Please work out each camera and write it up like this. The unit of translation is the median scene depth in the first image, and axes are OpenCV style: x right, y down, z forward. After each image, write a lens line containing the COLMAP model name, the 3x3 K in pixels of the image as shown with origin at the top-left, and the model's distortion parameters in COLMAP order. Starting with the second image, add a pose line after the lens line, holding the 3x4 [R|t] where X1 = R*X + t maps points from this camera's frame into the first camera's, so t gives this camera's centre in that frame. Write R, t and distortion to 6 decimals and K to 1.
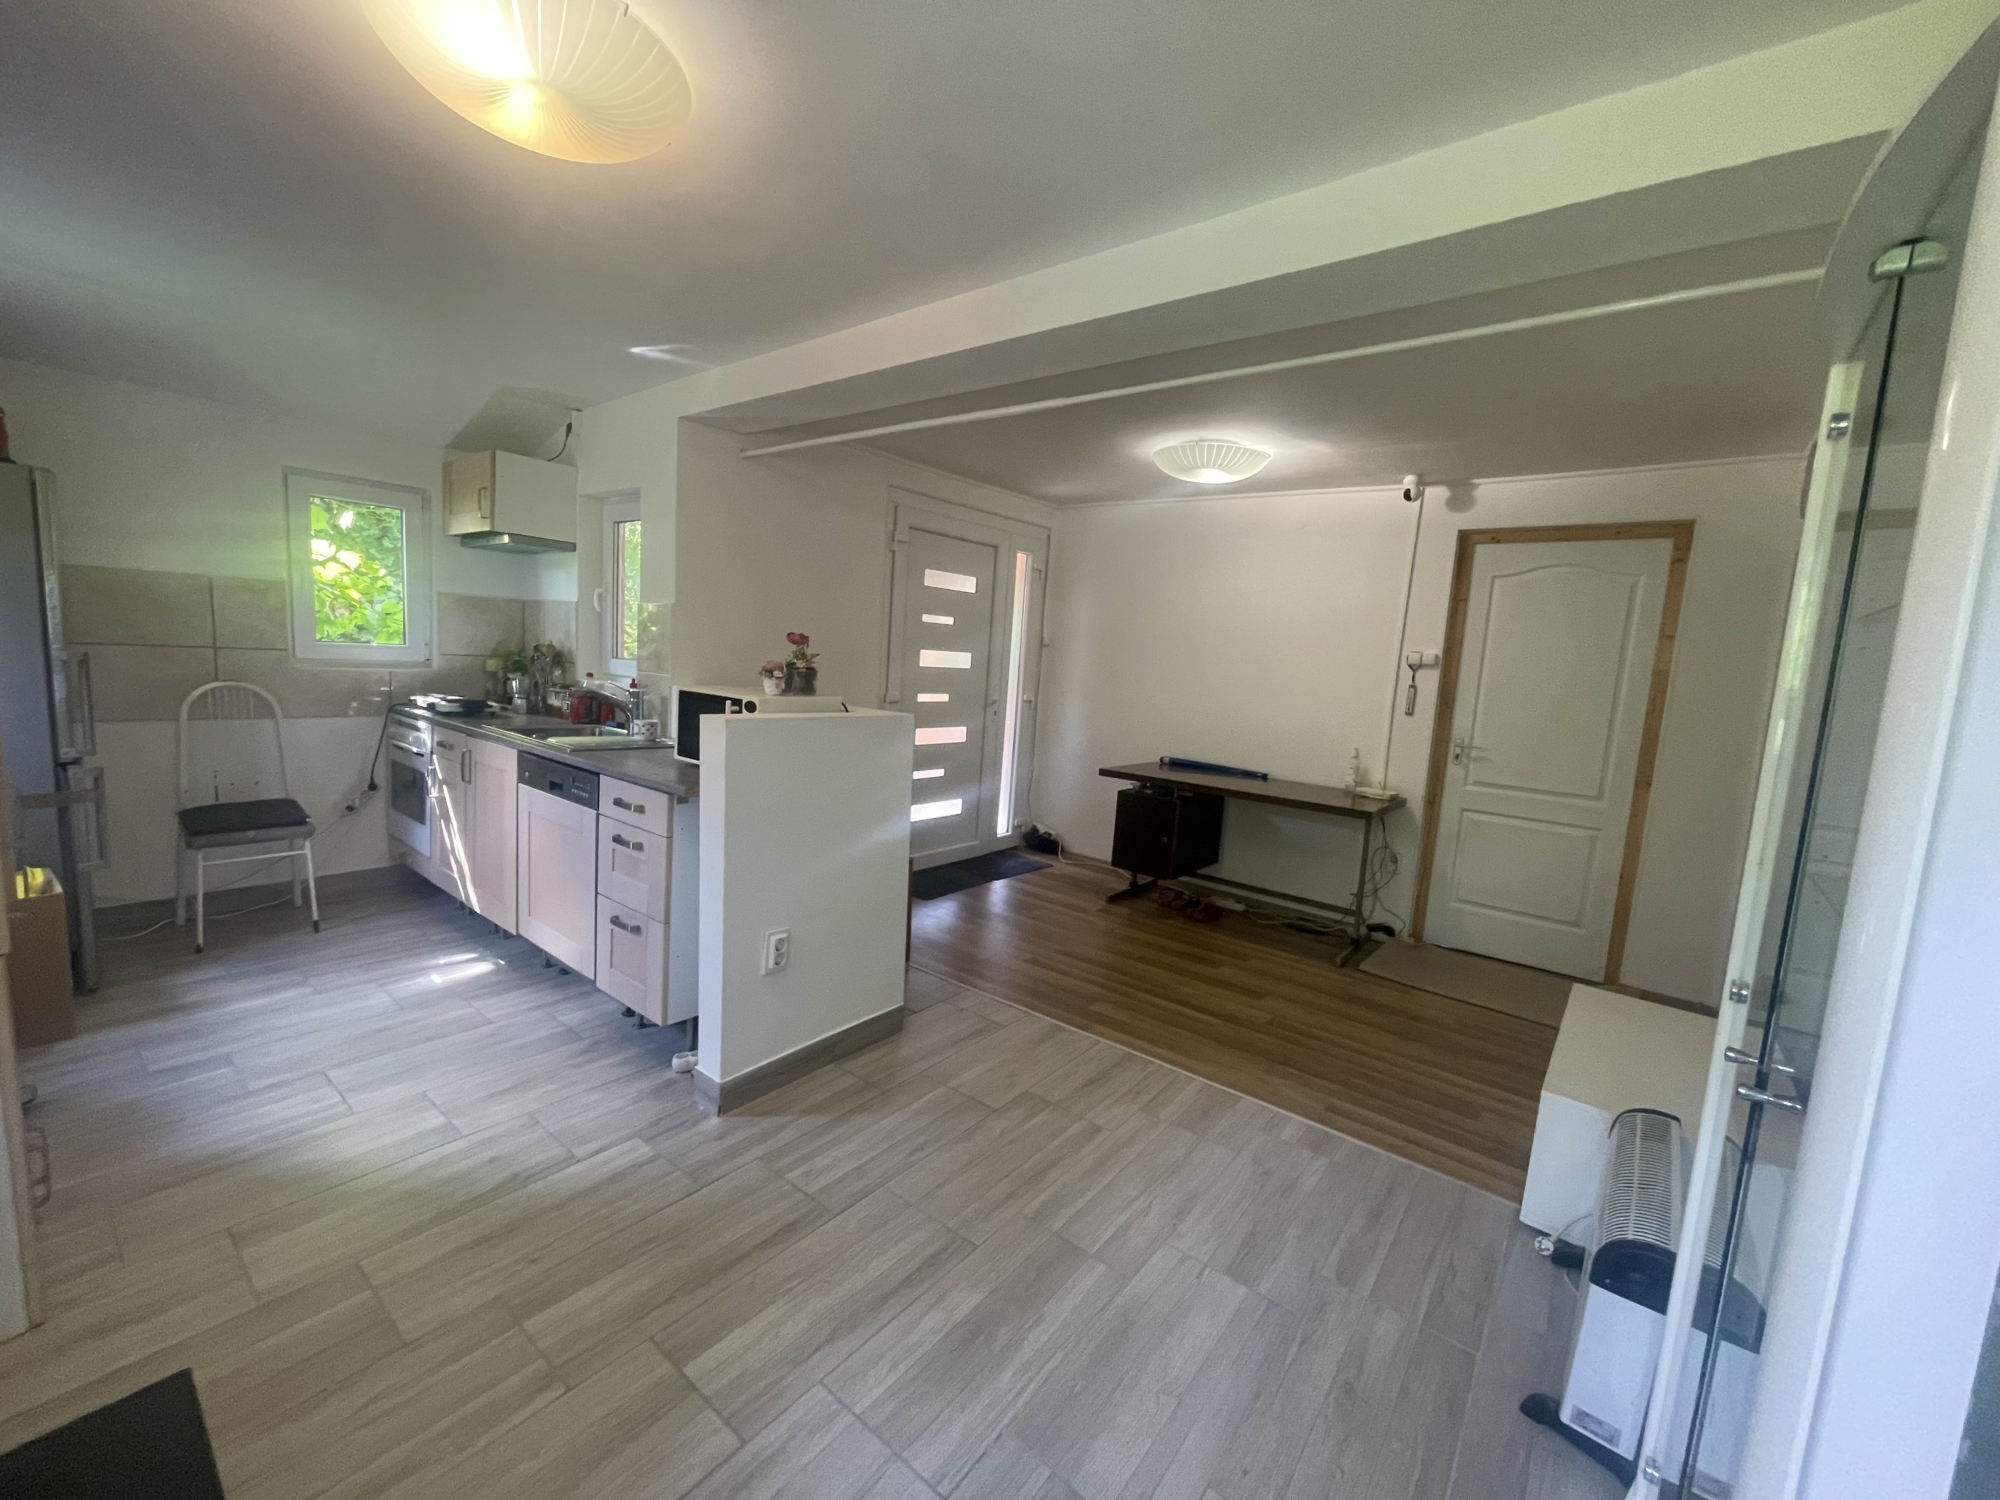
lens RADIAL K [[808.8, 0, 987.2], [0, 808.8, 752.9], [0, 0, 1]] dist [-0.001060, -0.001043]
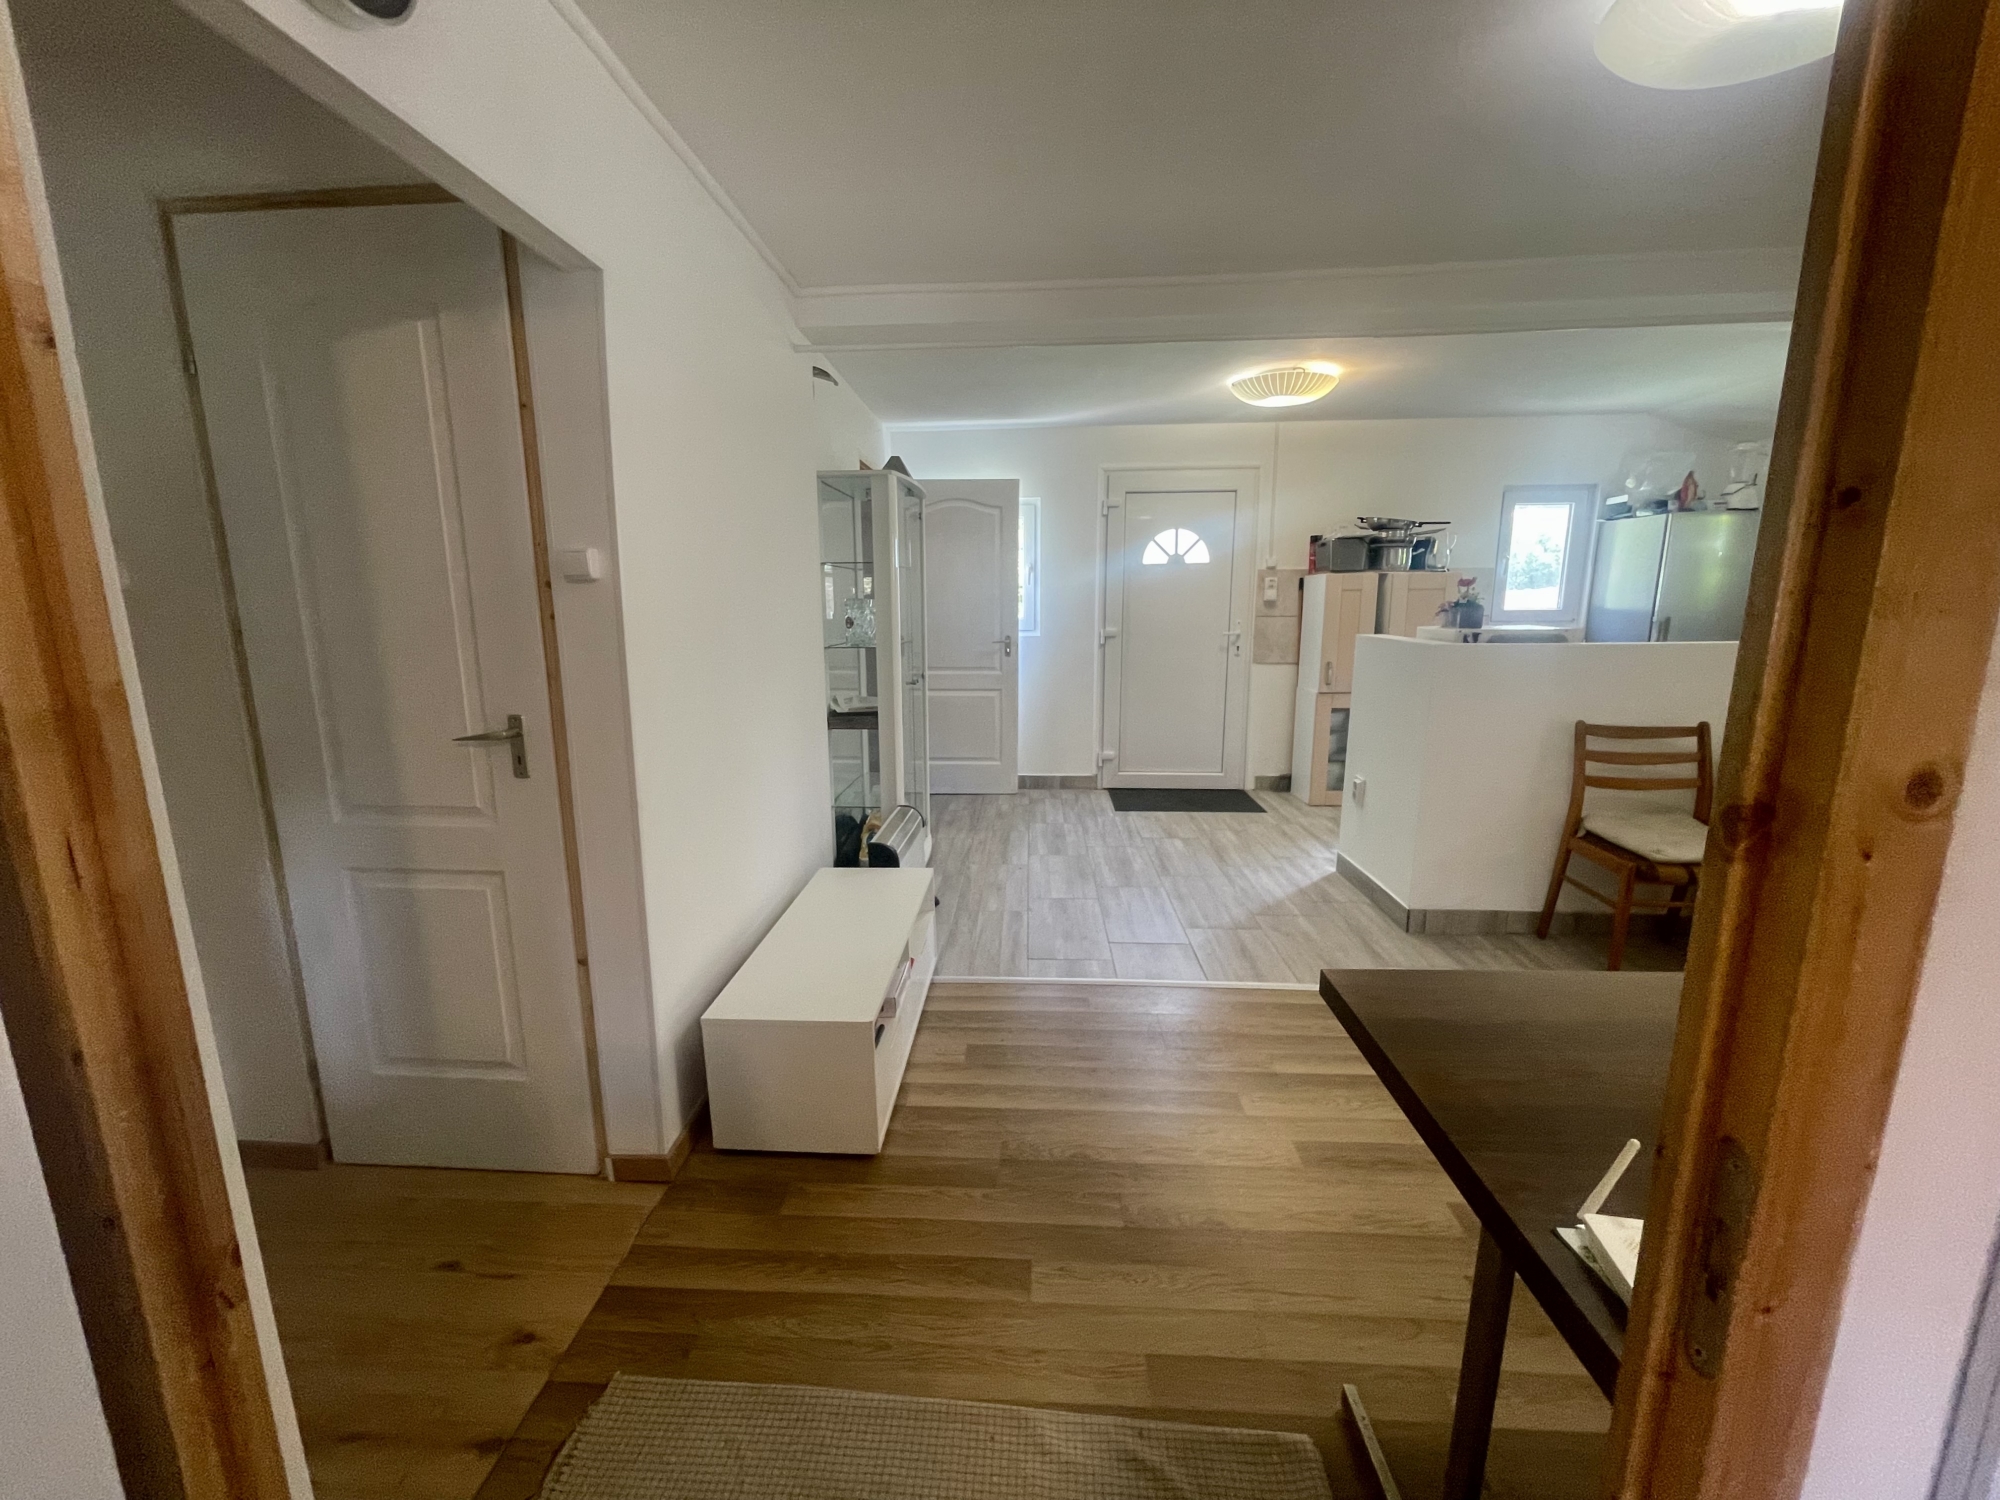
lens RADIAL K [[809.5, 0, 980.9], [0, 809.5, 750.3], [0, 0, 1]] dist [0.000924, -0.000080]
pose [[-0.815531, 0.055660, -0.576030, 0.858392], [-0.109030, 0.962762, 0.247390, -0.093040], [0.568350, 0.264559, -0.779094, 1.264168]]
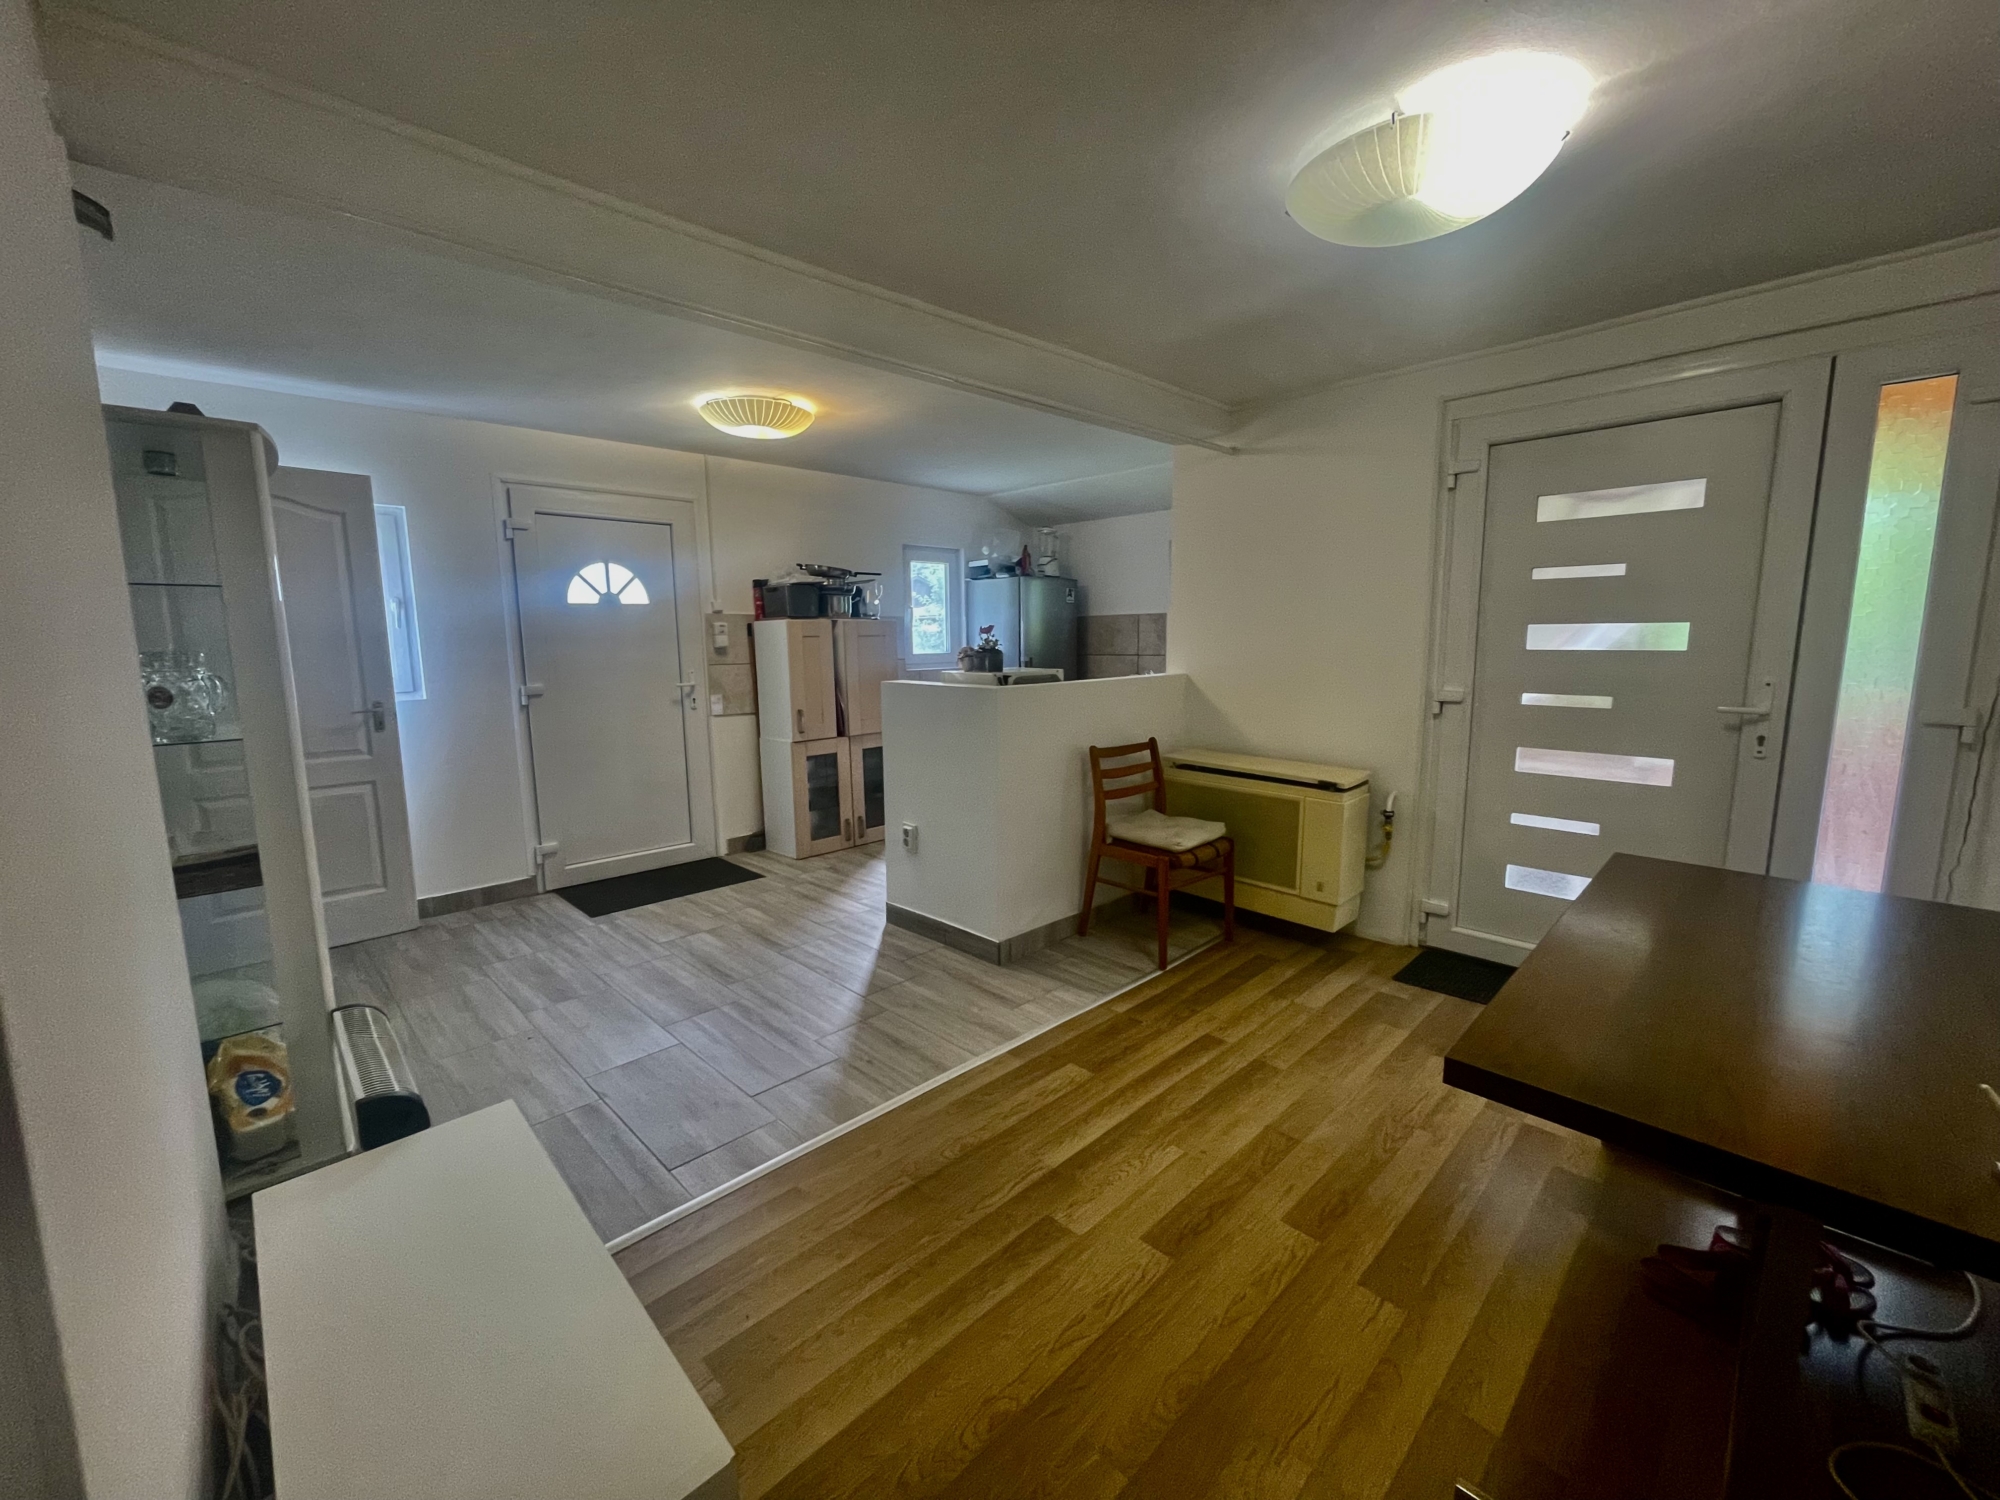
lens RADIAL K [[808.8, 0, 987.2], [0, 808.8, 752.9], [0, 0, 1]] dist [-0.001060, -0.001043]
pose [[-0.117787, 0.085103, -0.989385, 0.863327], [-0.115641, 0.988367, 0.098782, -0.055997], [0.986283, 0.126049, -0.106576, 0.921150]]
